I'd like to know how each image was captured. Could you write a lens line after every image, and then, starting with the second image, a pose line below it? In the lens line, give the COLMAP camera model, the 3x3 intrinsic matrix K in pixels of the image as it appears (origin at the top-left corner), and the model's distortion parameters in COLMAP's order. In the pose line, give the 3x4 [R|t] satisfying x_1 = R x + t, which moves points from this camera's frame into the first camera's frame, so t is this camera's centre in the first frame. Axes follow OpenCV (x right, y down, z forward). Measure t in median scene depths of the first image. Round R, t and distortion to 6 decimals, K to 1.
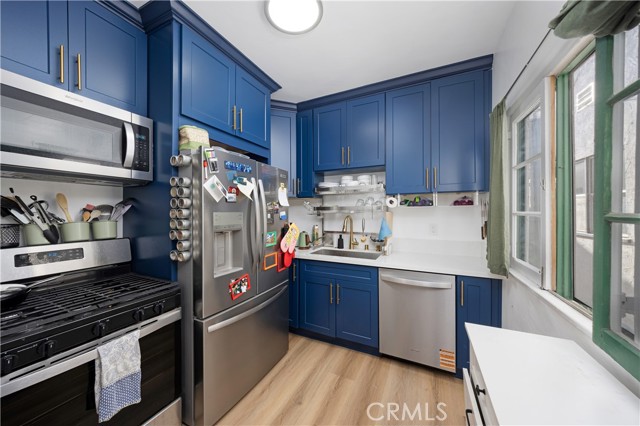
lens RADIAL K [[220.2, 0, 320.0], [0, 220.2, 213.0], [0, 0, 1]] dist [0.000358, -0.000032]
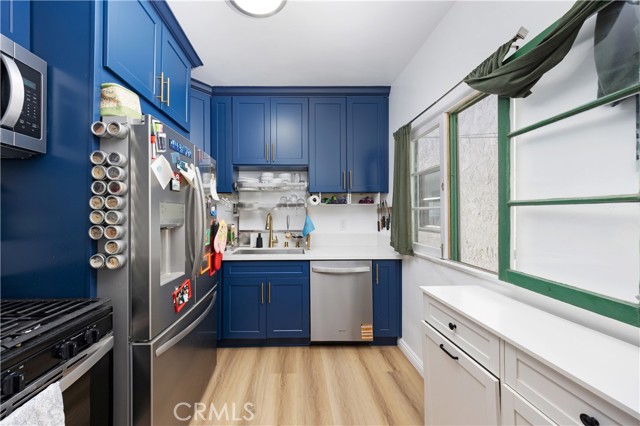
lens RADIAL K [[229.9, 0, 293.3], [0, 229.9, 214.3], [0, 0, 1]] dist [-0.000240, 0.000007]
pose [[0.900264, -0.000184, 0.435345, -0.291696], [0.004631, 0.999947, -0.009154, 0.035177], [-0.435321, 0.010257, 0.900217, 0.040261]]
